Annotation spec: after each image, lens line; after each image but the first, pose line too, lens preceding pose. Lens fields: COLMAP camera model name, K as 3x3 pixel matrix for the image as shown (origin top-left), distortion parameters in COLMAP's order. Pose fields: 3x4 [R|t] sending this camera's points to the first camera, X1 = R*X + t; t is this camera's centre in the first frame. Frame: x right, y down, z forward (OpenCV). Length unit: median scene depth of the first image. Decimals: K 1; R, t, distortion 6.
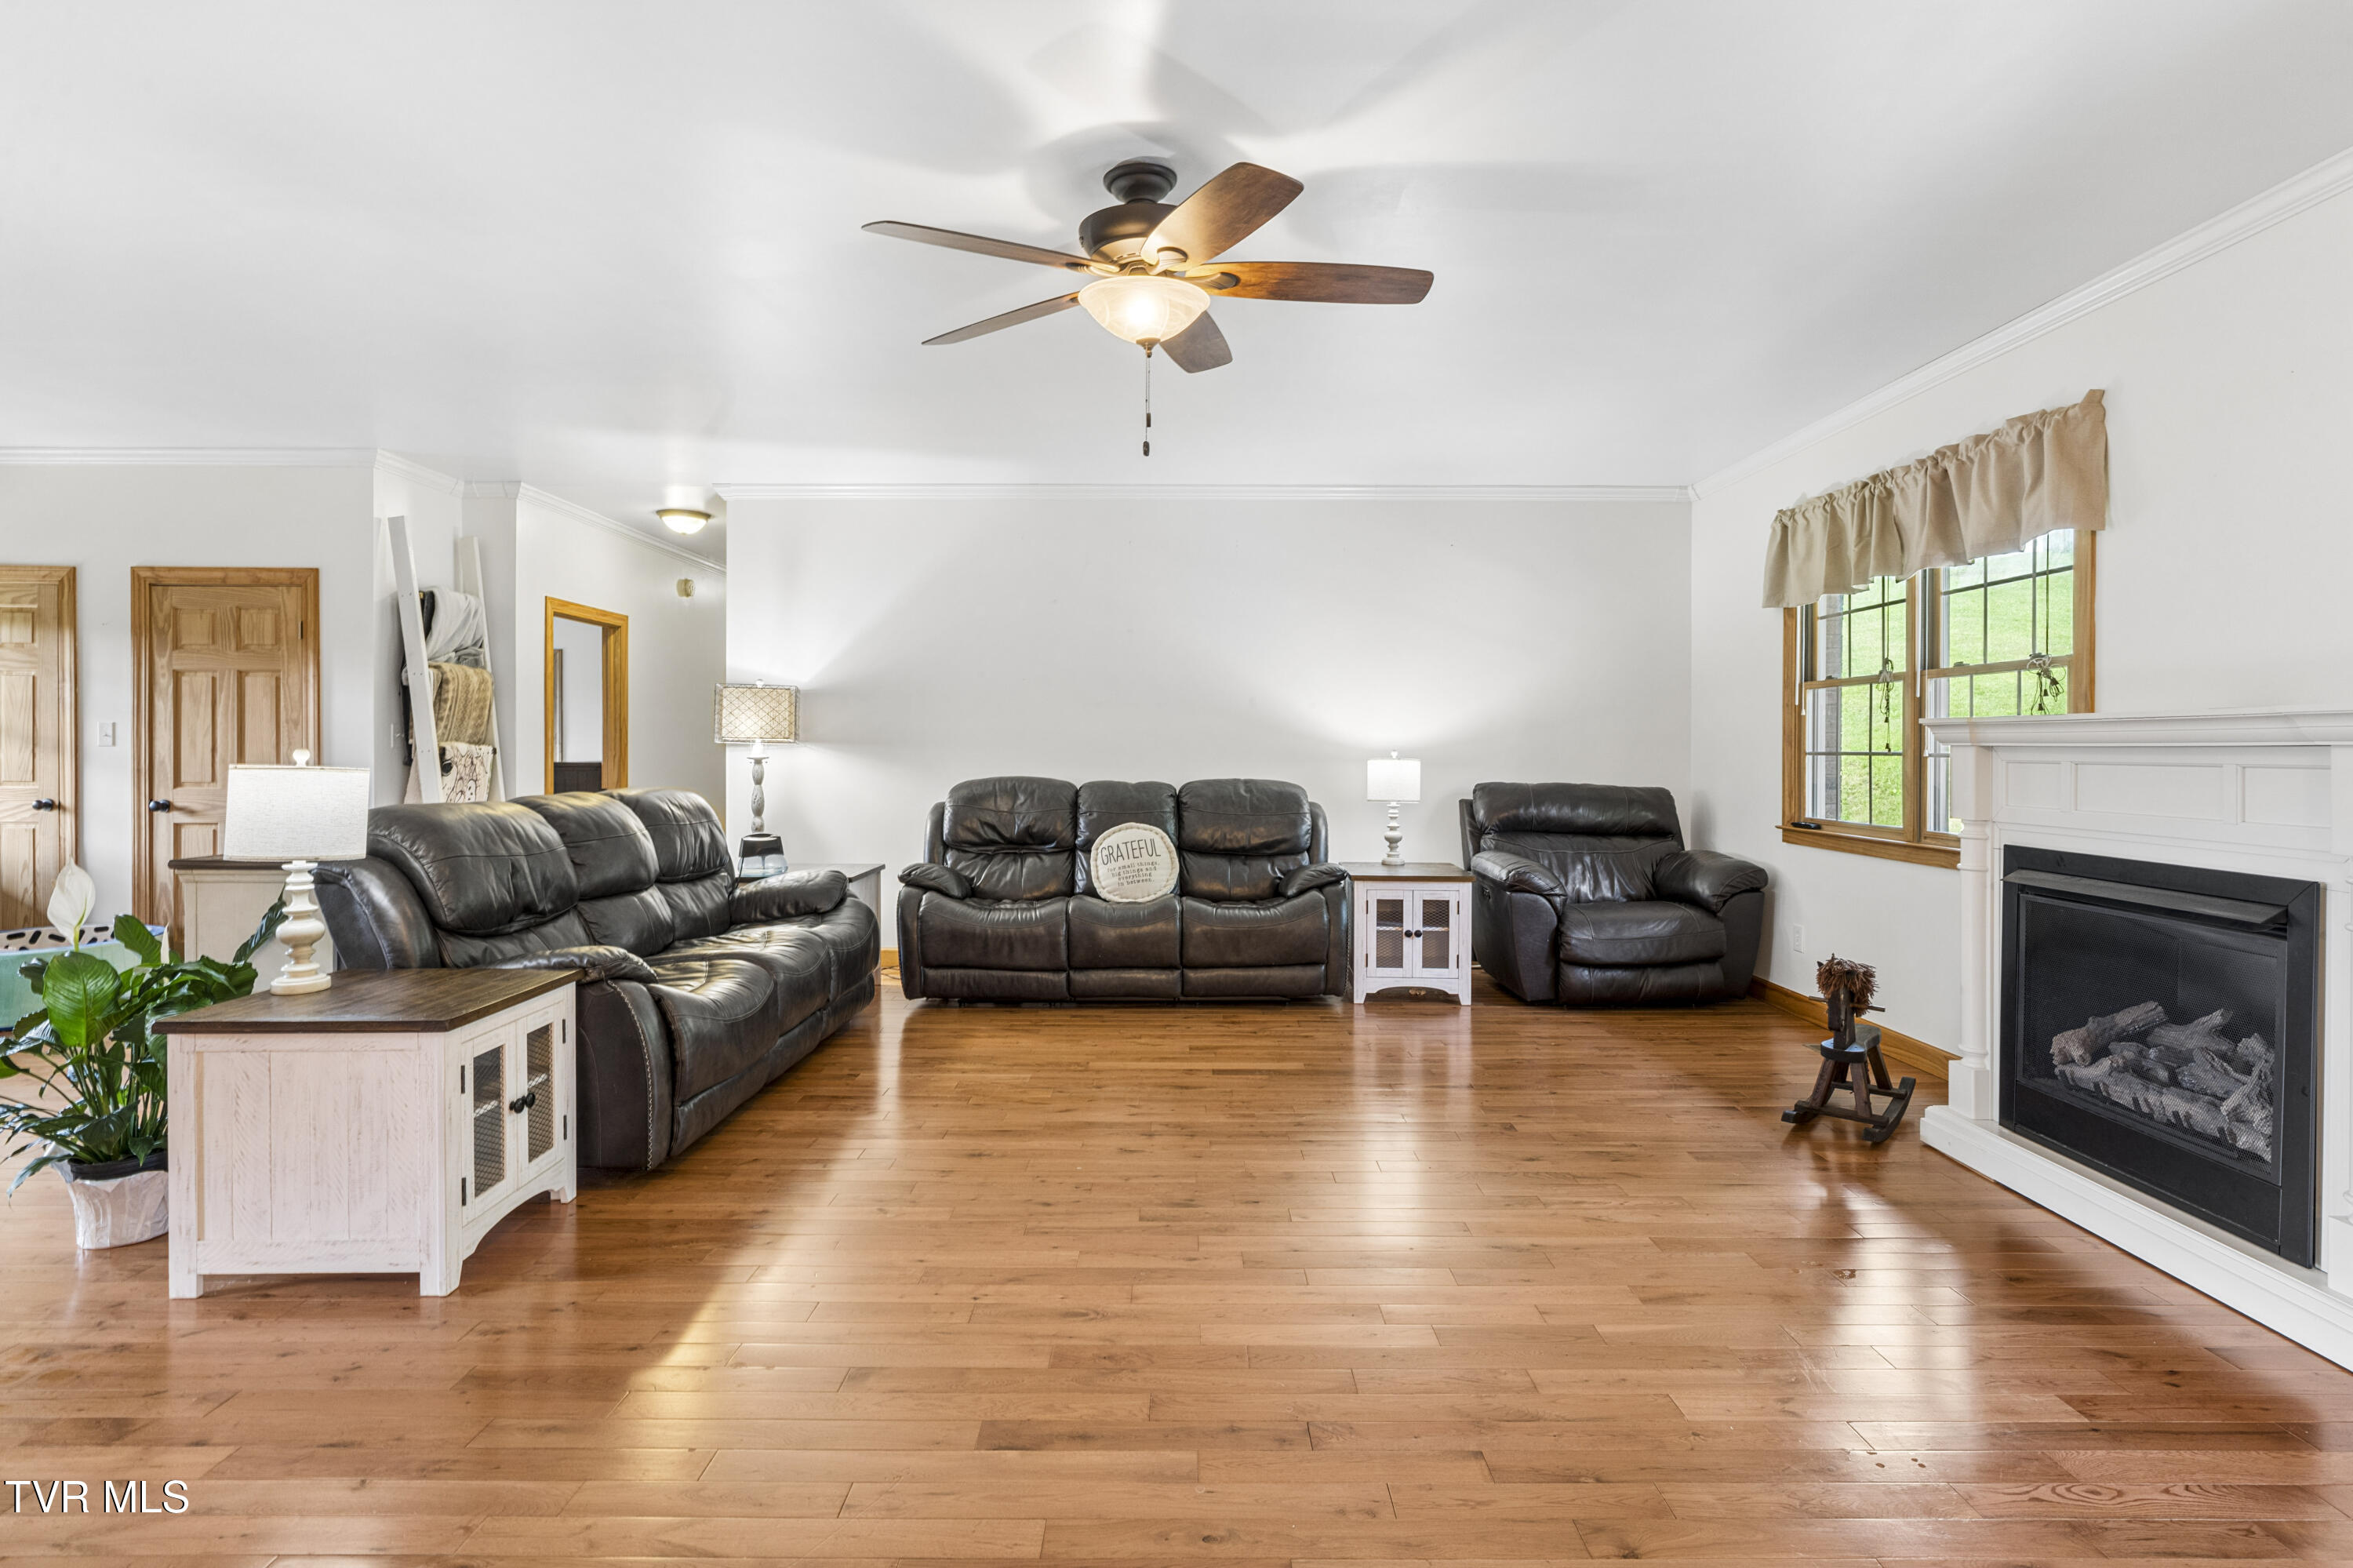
lens RADIAL K [[1133.1, 0, 1188.3], [0, 1133.1, 770.9], [0, 0, 1]] dist [-0.005351, 0.002309]
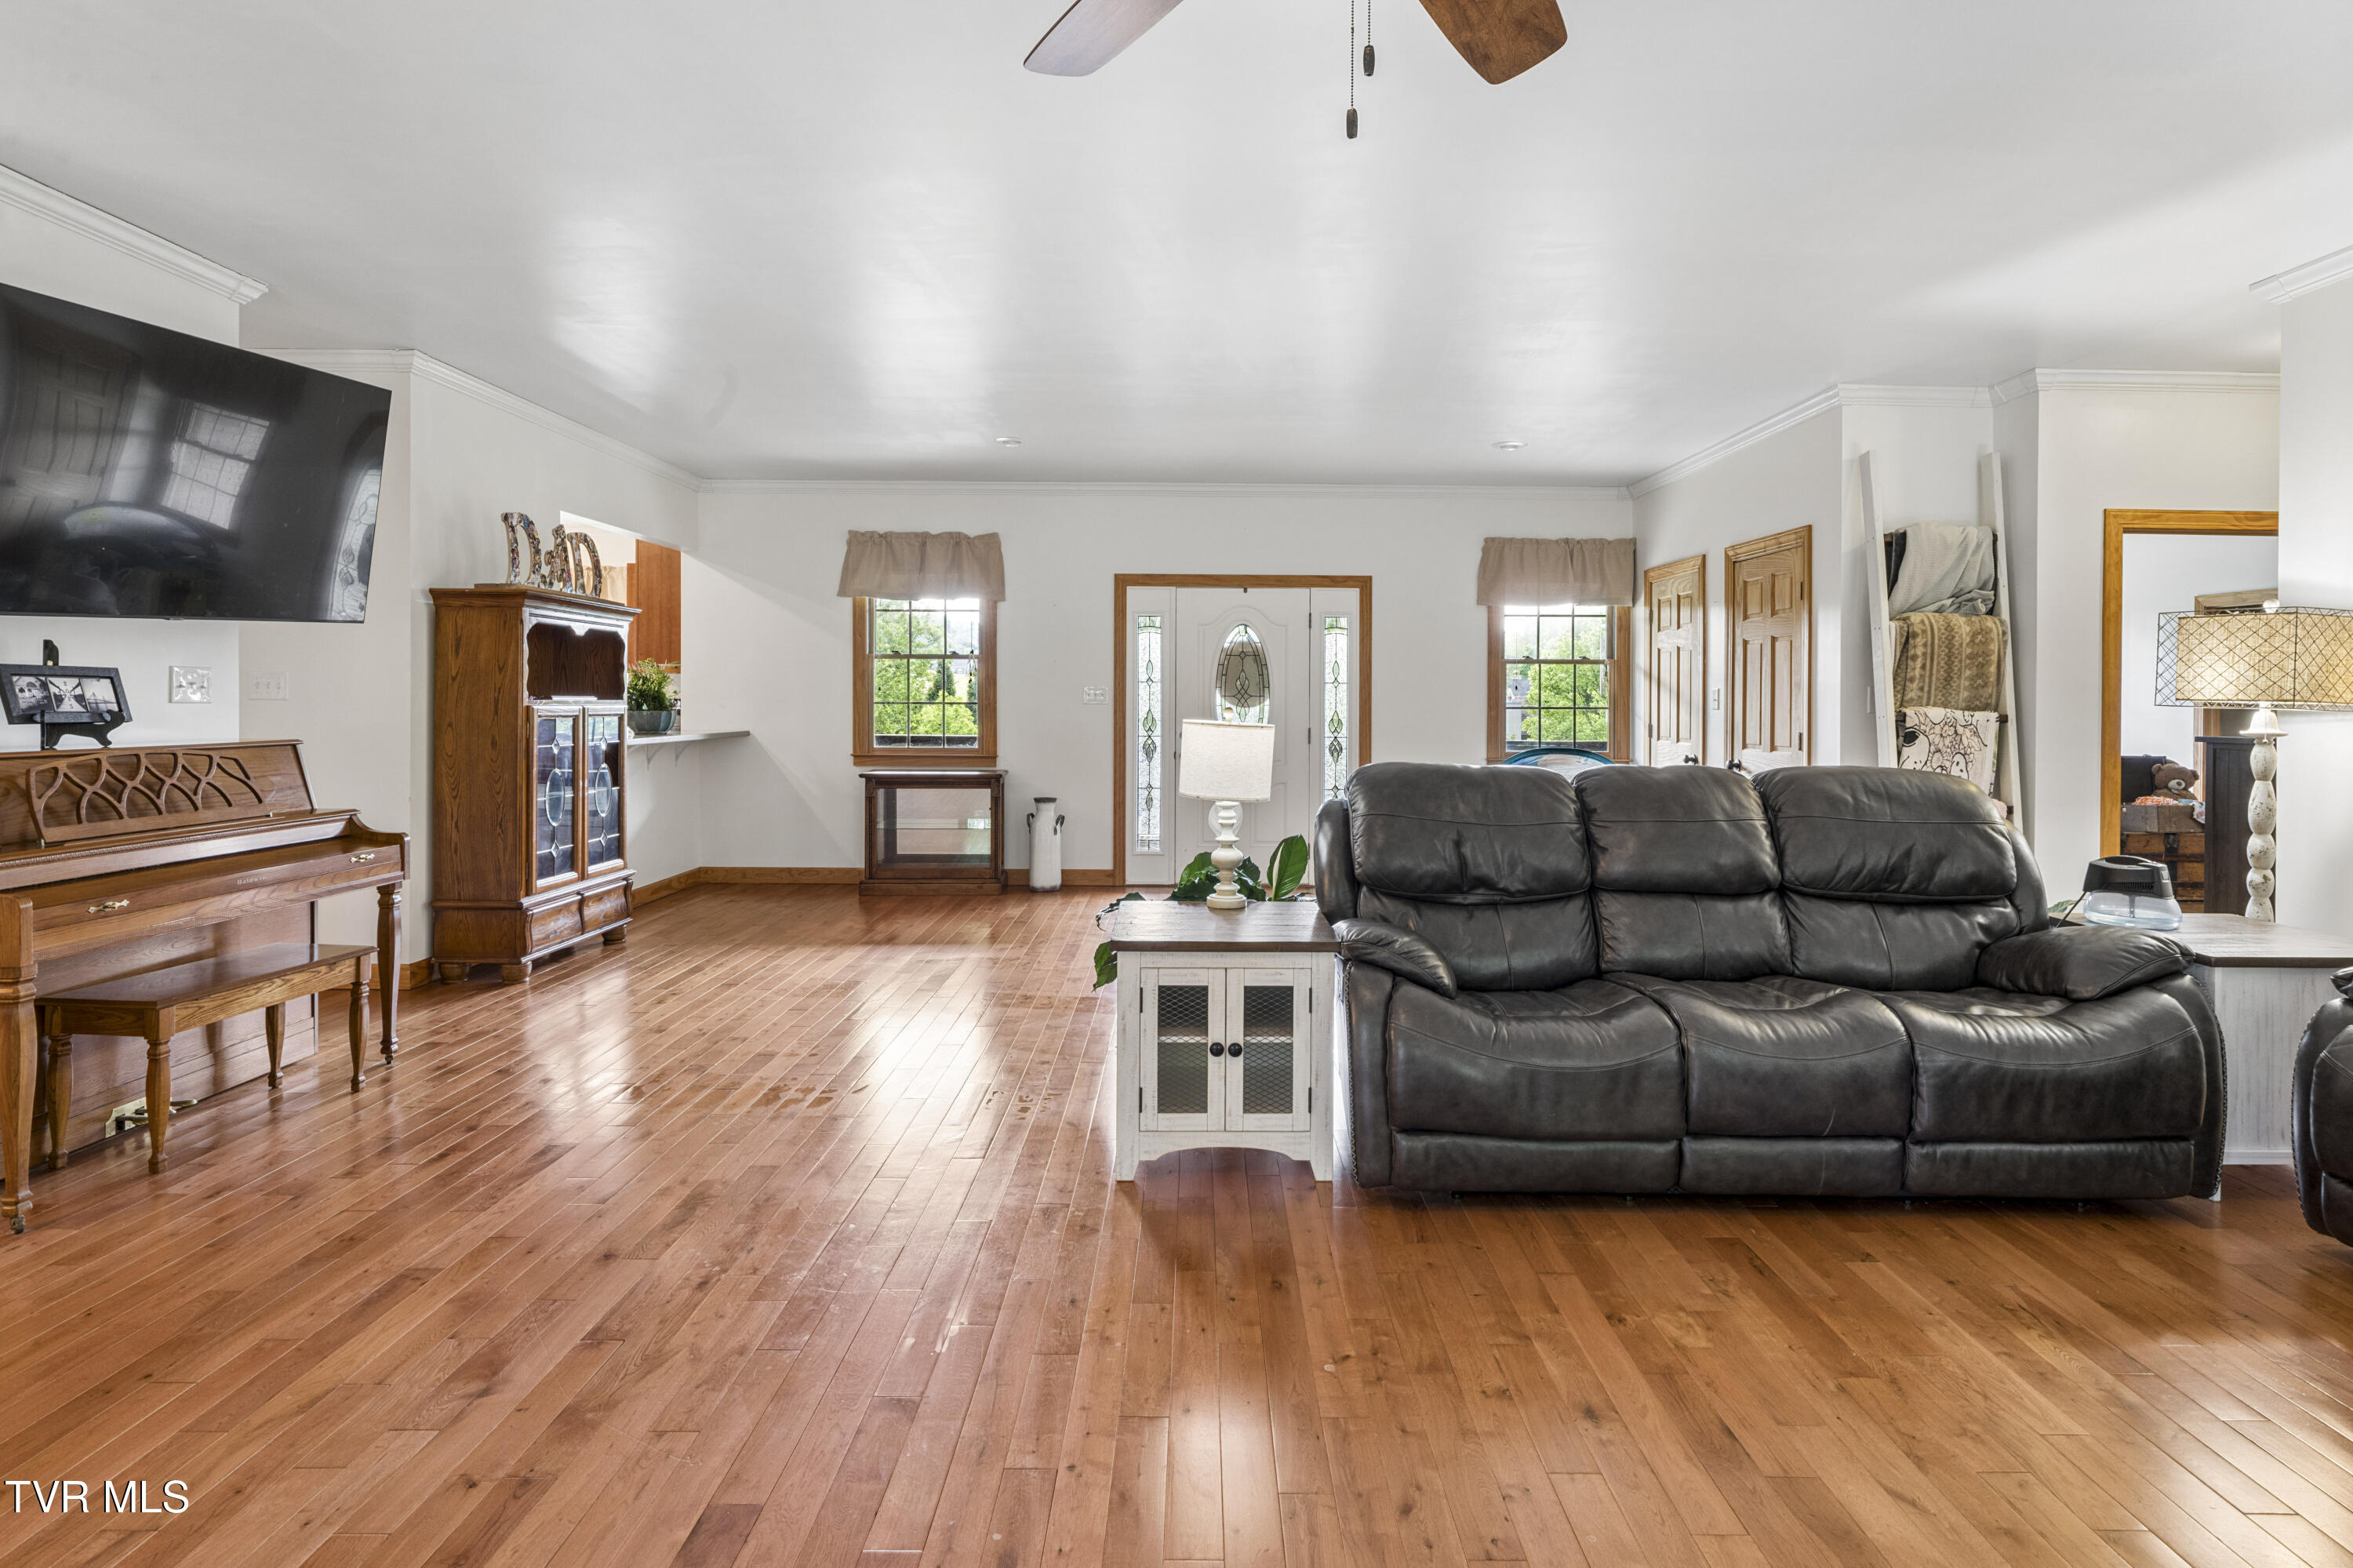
lens RADIAL K [[1230.3, 0, 1192.0], [0, 1230.3, 703.9], [0, 0, 1]] dist [0.000192, 0.000178]
pose [[-0.000176, 0.000098, -1.000000, 0.261294], [-0.032031, 0.999487, 0.000104, -0.010552], [0.999487, 0.032031, -0.000173, 0.462743]]
